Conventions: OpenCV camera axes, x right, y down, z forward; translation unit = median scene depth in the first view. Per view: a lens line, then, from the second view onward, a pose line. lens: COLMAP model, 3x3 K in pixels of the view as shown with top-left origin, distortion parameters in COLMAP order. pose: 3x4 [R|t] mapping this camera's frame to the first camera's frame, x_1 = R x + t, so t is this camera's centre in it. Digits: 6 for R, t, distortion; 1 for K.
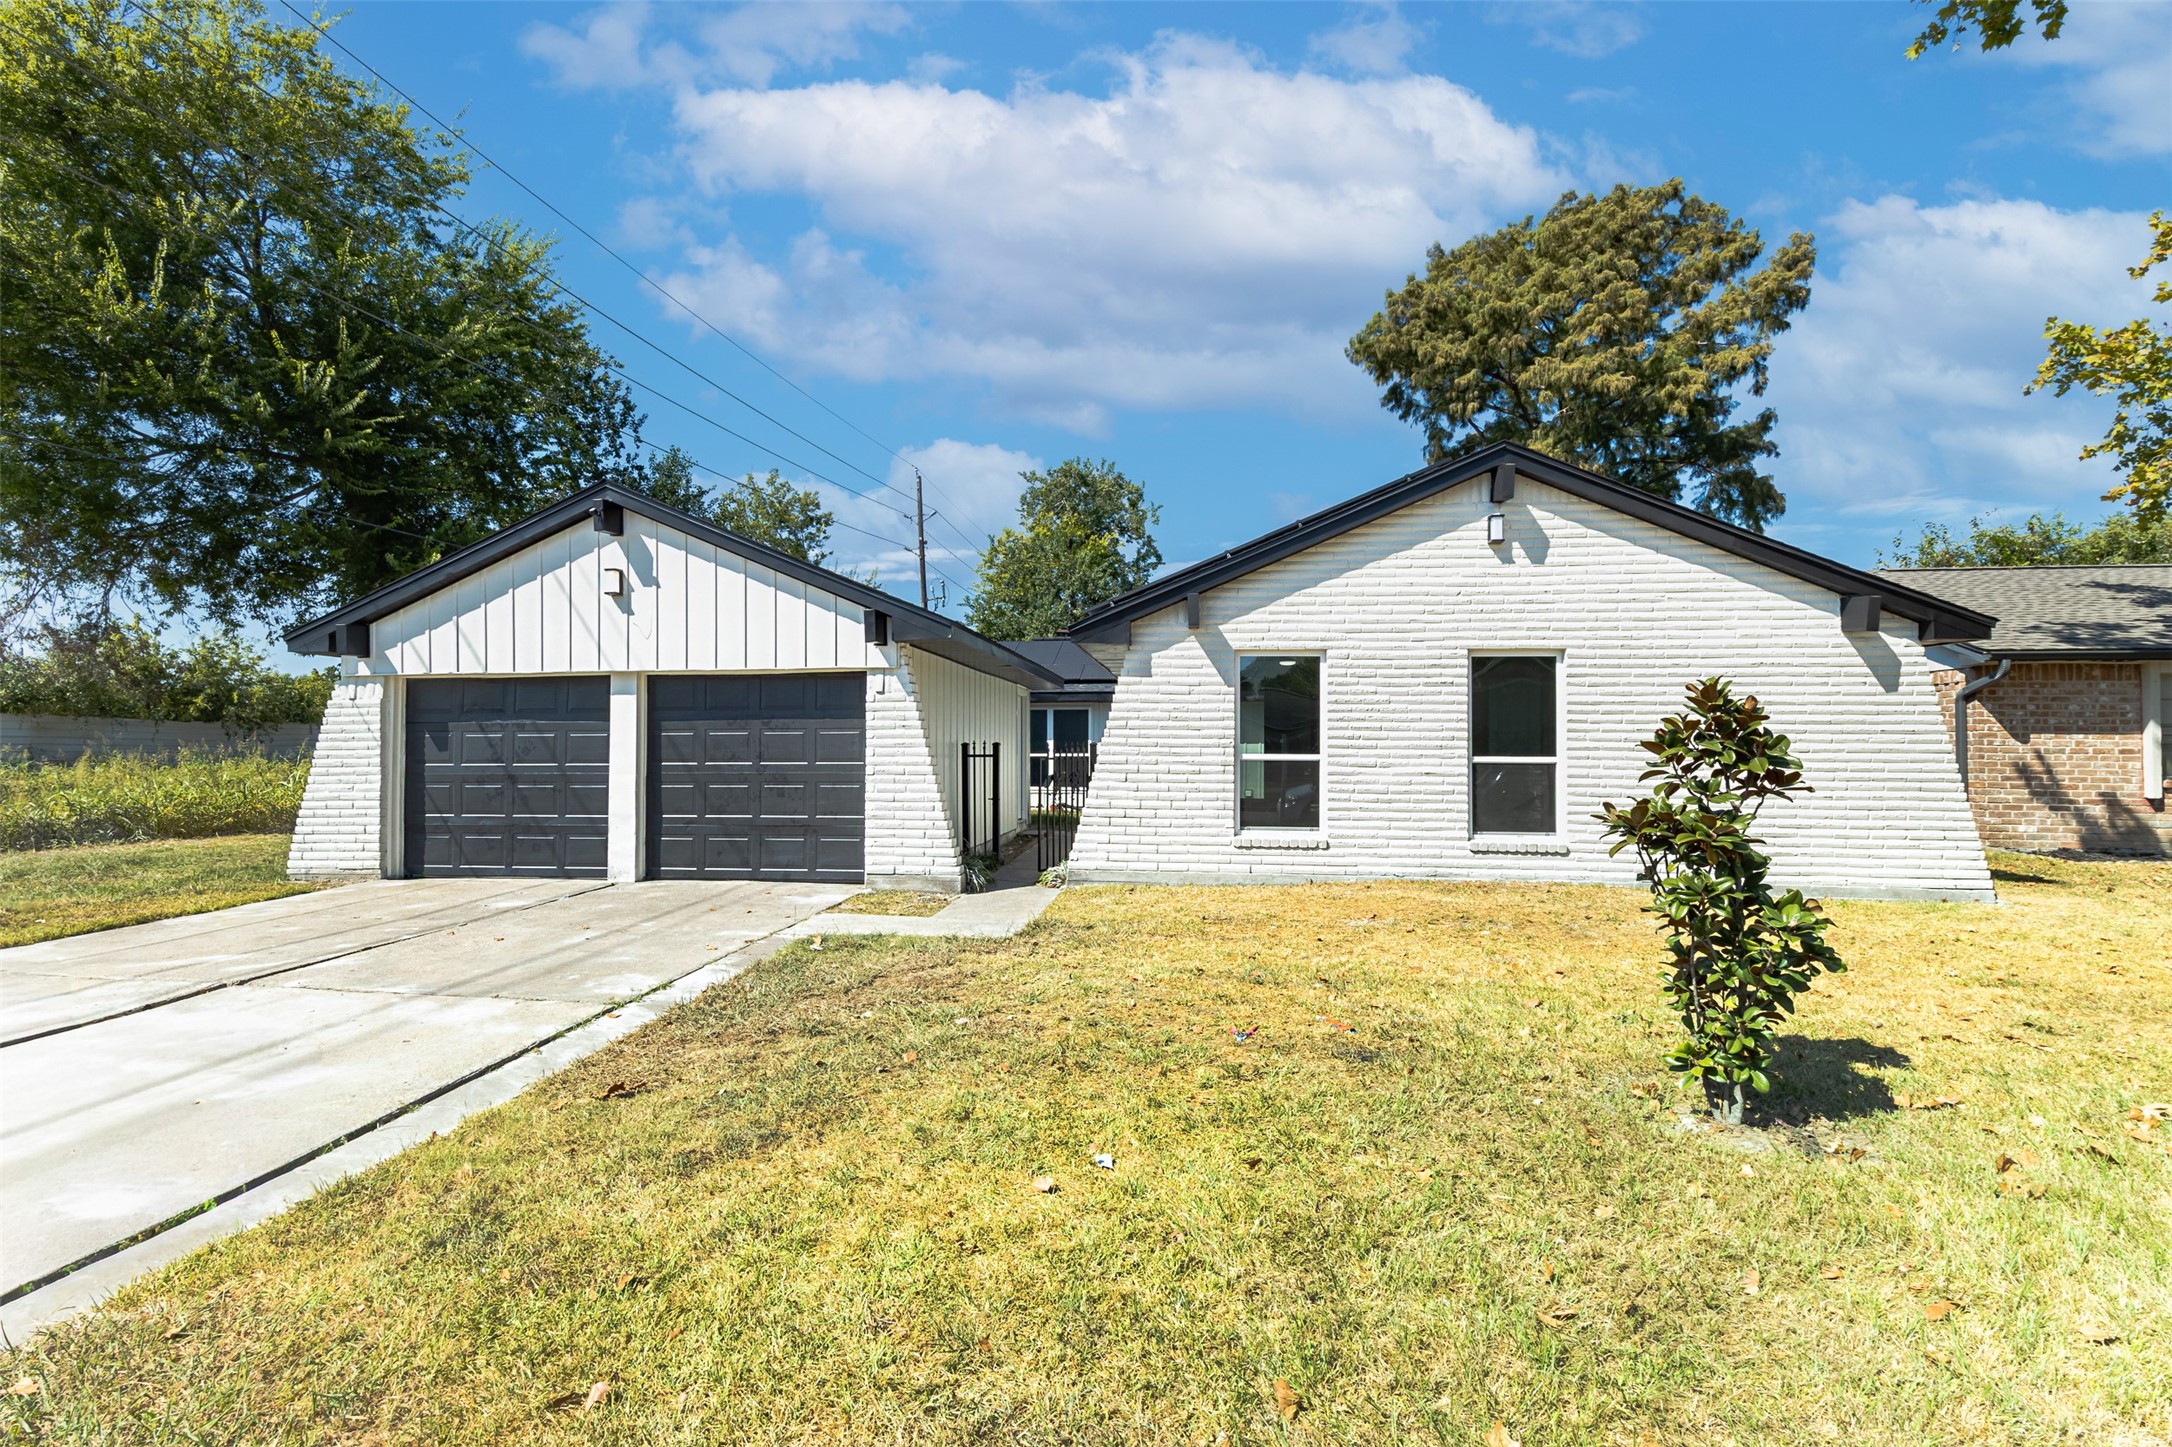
lens RADIAL K [[1000.8, 0, 1085.9], [0, 1000.8, 730.7], [0, 0, 1]] dist [0.000630, 0.004149]
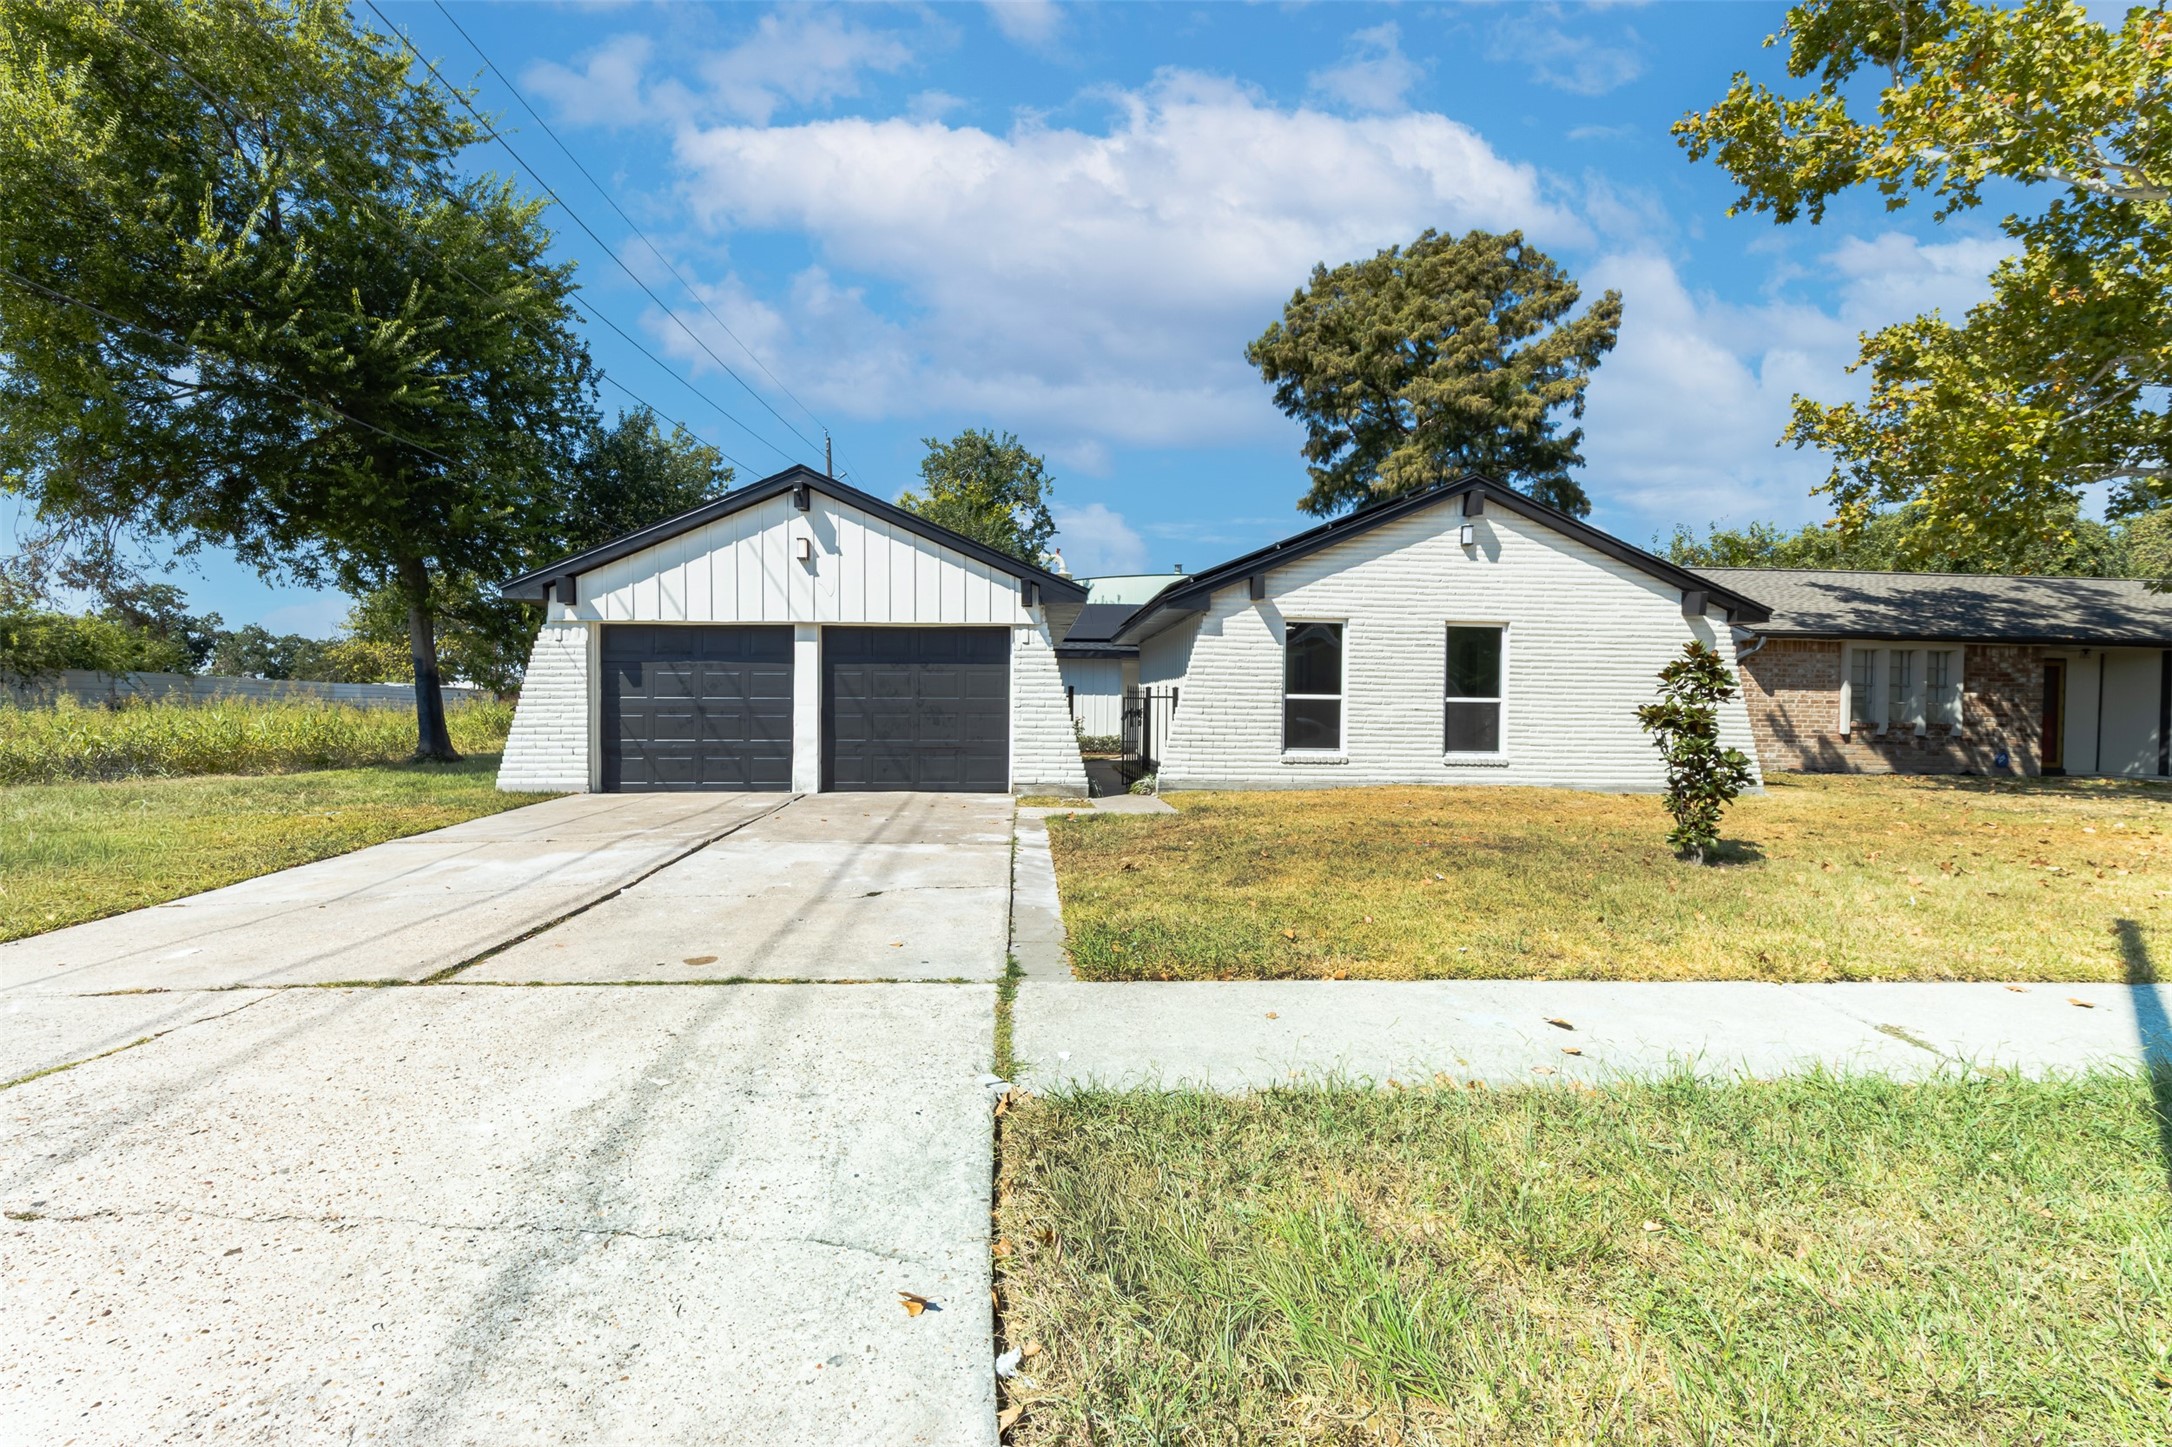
lens RADIAL K [[1000.8, 0, 1085.9], [0, 1000.8, 730.7], [0, 0, 1]] dist [0.000630, 0.004149]
pose [[0.983080, 0.003987, 0.183131, -0.290277], [-0.010880, 0.999269, 0.036651, 0.020721], [-0.182851, -0.038023, 0.982405, -0.228083]]
